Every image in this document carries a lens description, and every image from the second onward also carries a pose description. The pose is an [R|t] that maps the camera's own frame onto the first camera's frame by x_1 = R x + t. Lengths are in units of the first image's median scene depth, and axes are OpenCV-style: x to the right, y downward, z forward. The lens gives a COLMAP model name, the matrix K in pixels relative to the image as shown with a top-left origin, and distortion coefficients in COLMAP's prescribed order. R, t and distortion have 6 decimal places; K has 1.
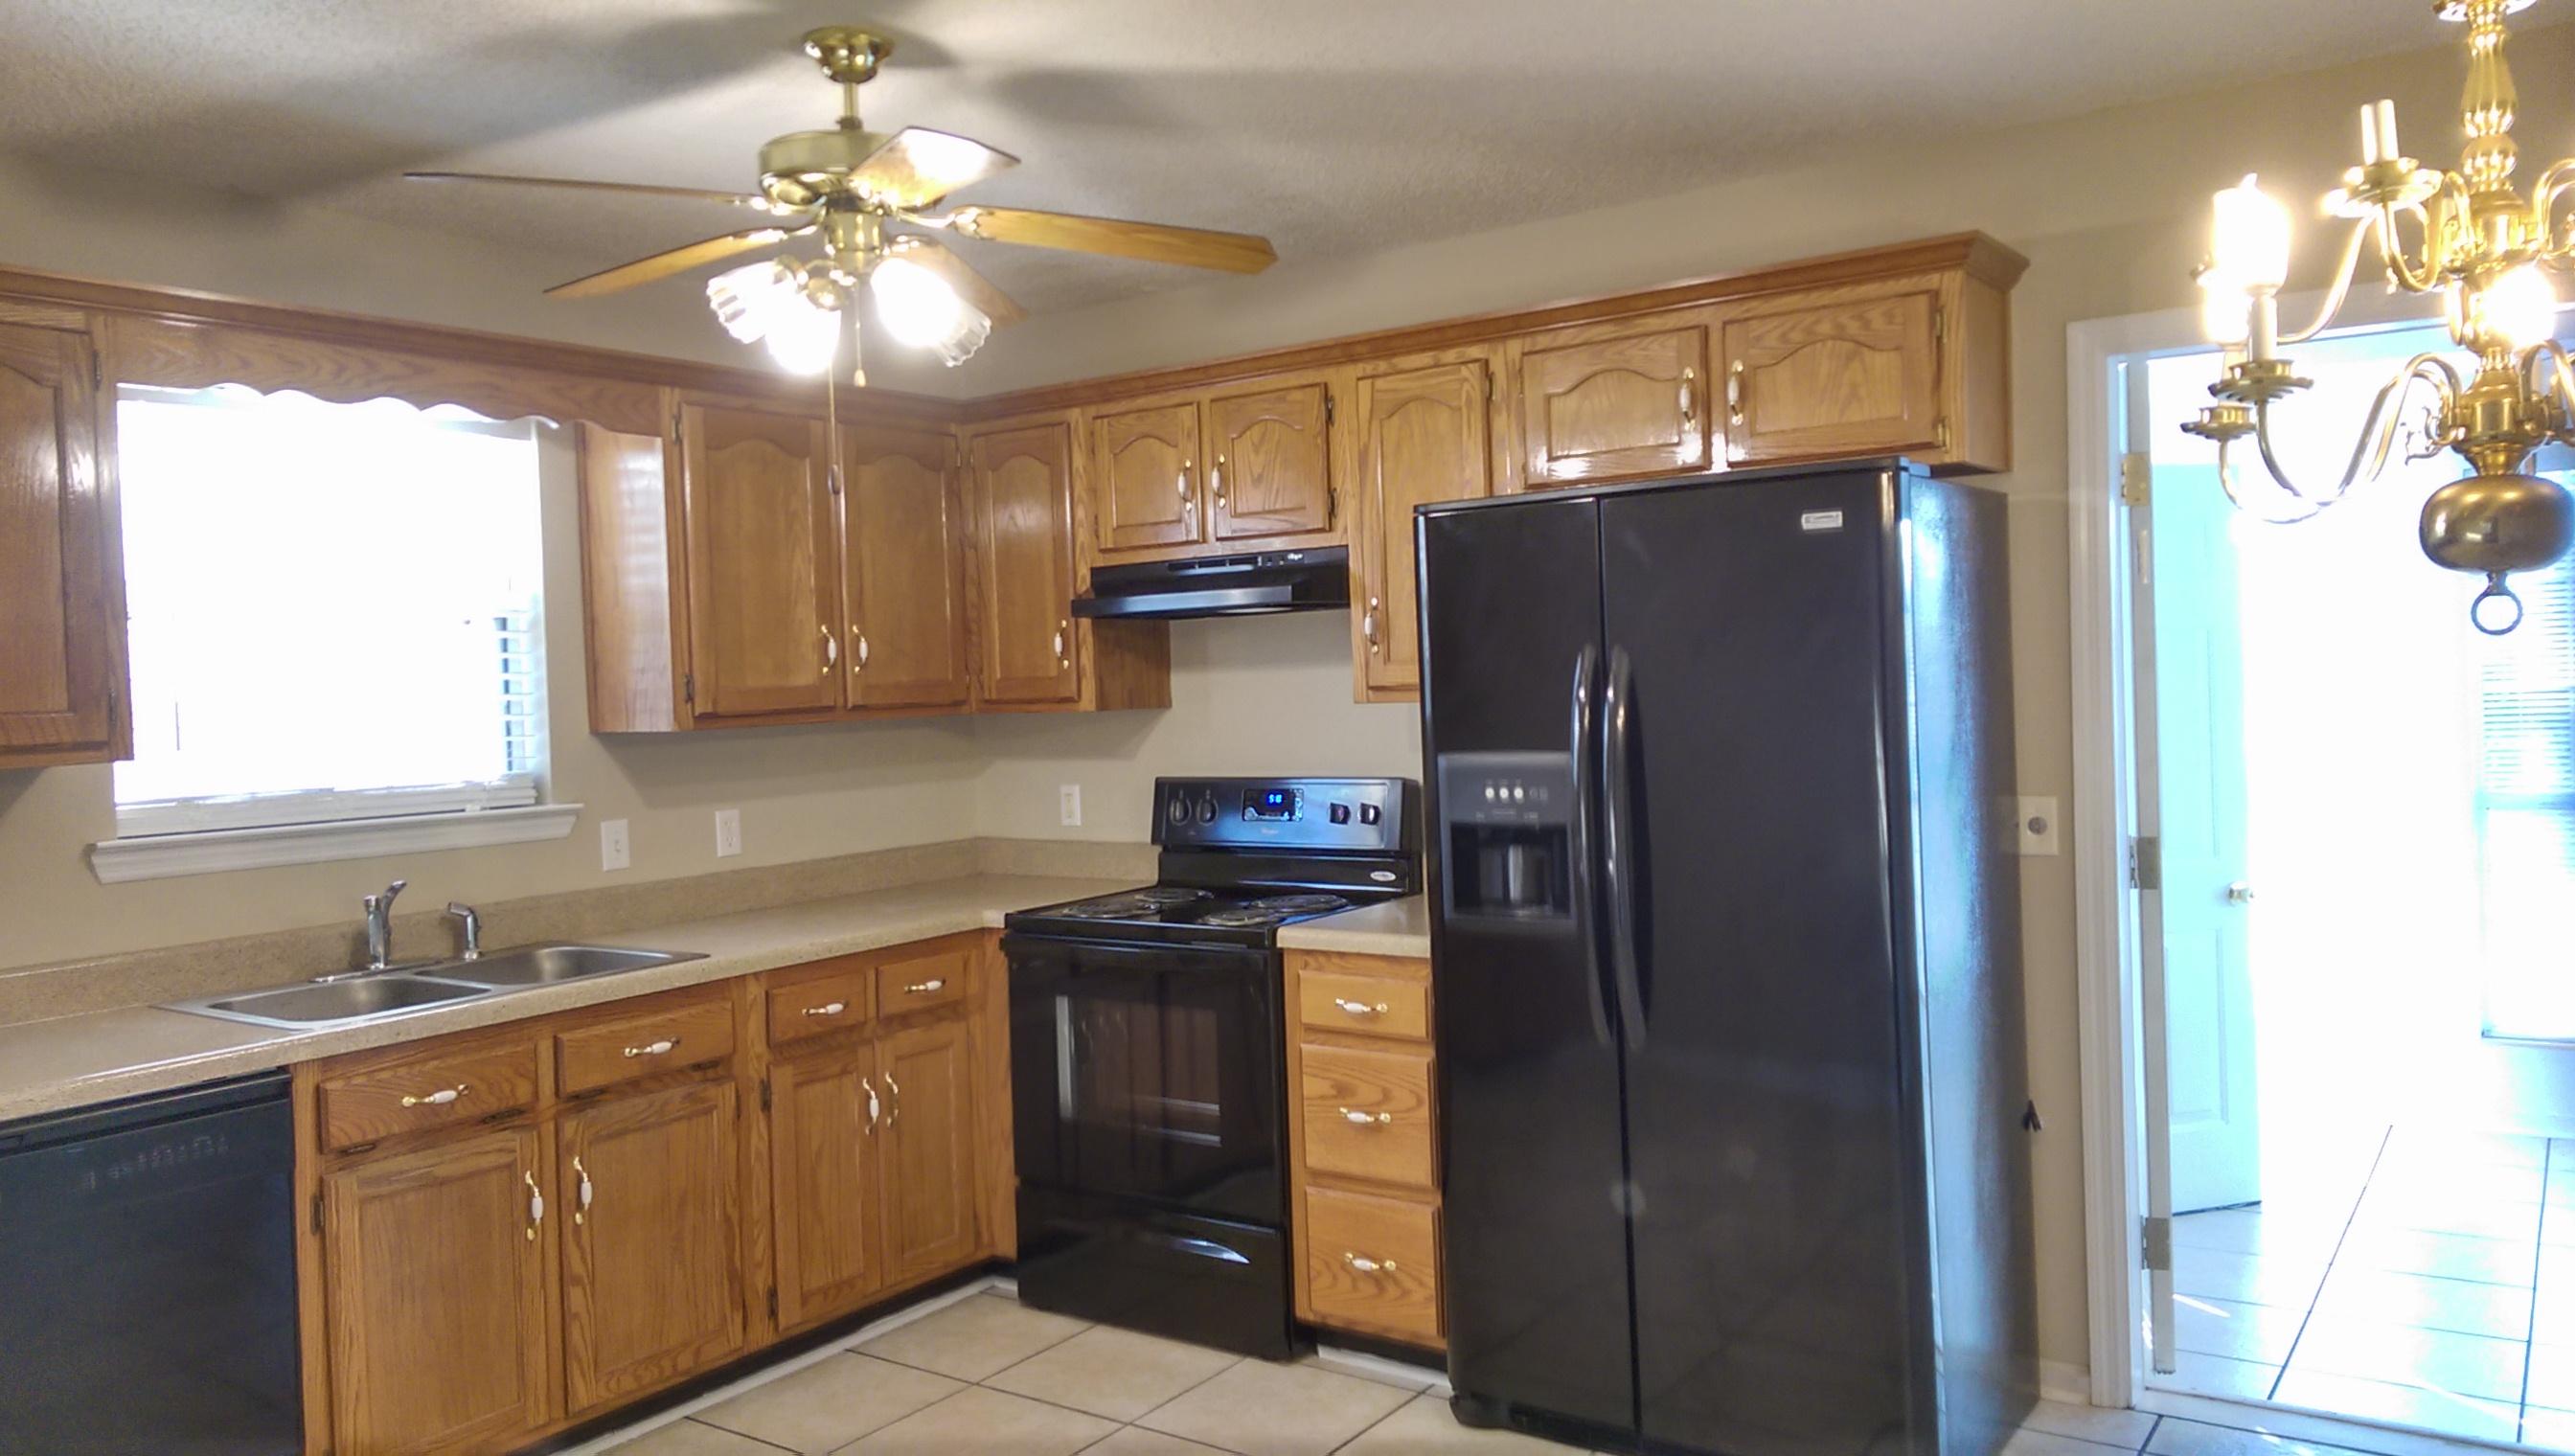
lens RADIAL K [[1848.9, 0, 1307.7], [0, 1848.9, 725.5], [0, 0, 1]] dist [0.058593, -0.077962]
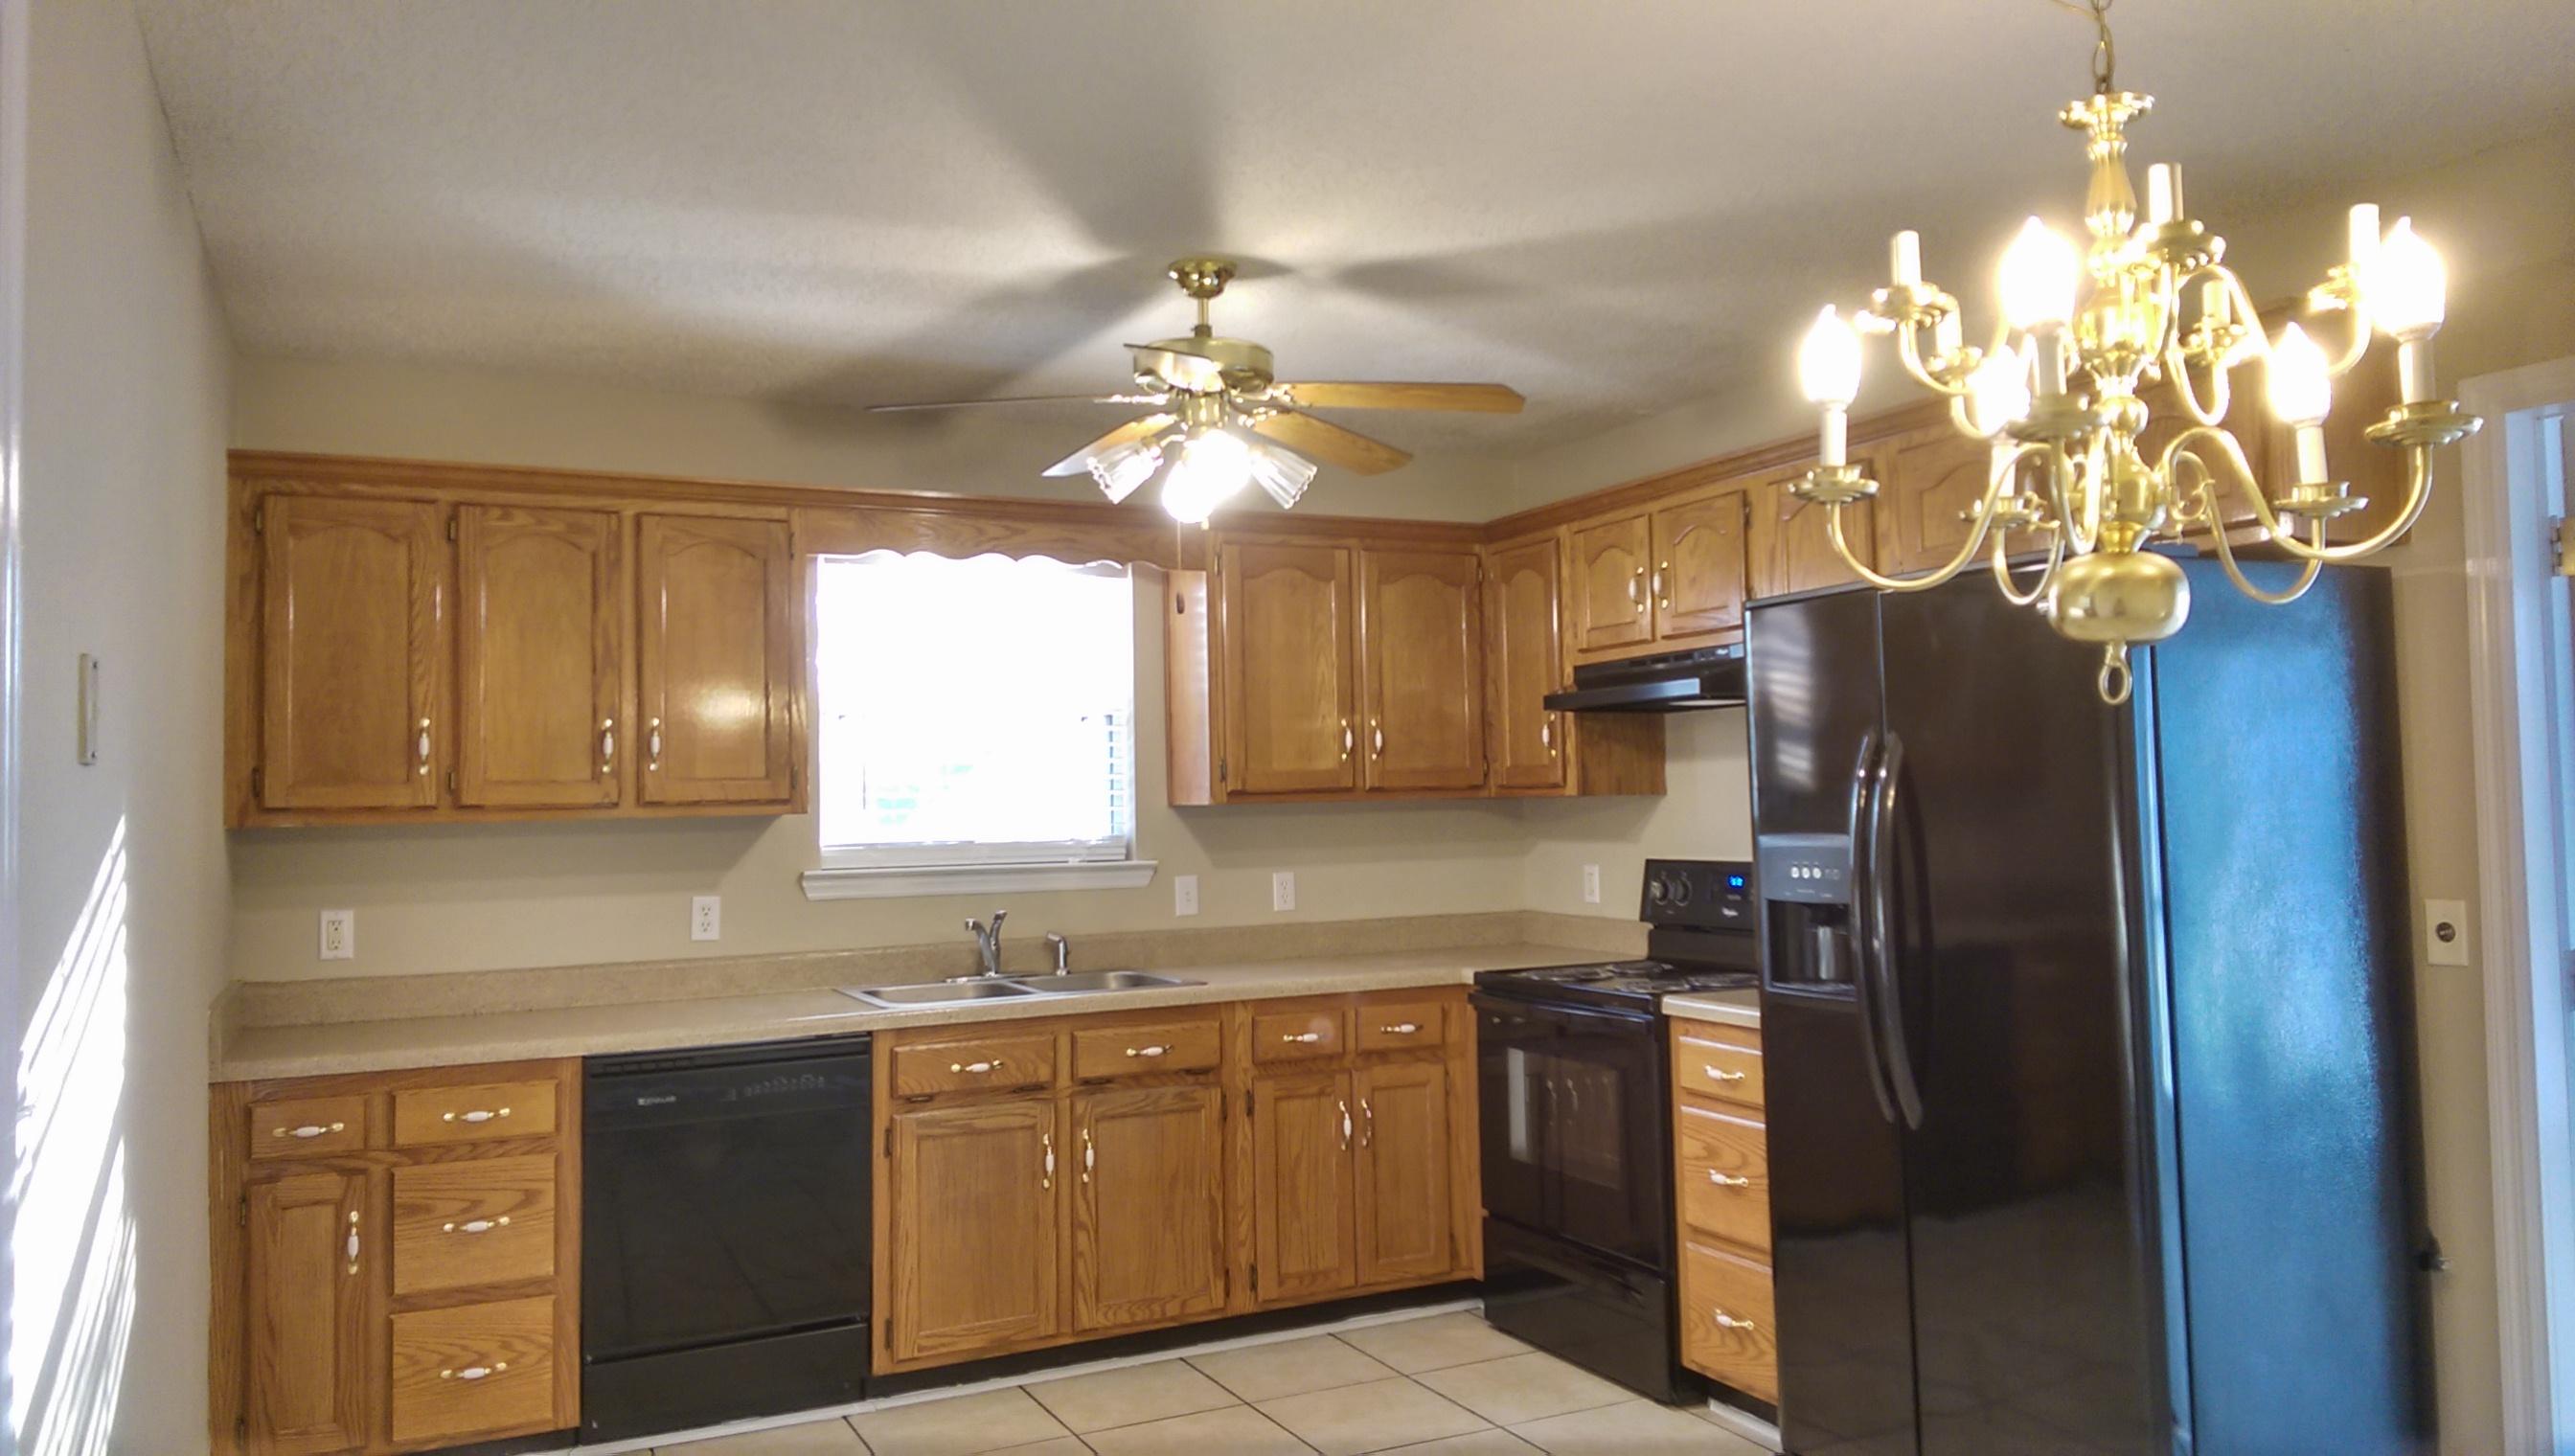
lens RADIAL K [[1848.9, 0, 1278.2], [0, 1848.9, 729.0], [0, 0, 1]] dist [0.058593, -0.077962]
pose [[0.872125, -0.003051, -0.489273, 0.319672], [-0.023508, 0.998564, -0.048130, 0.011631], [0.488717, 0.053478, 0.870802, -0.061865]]
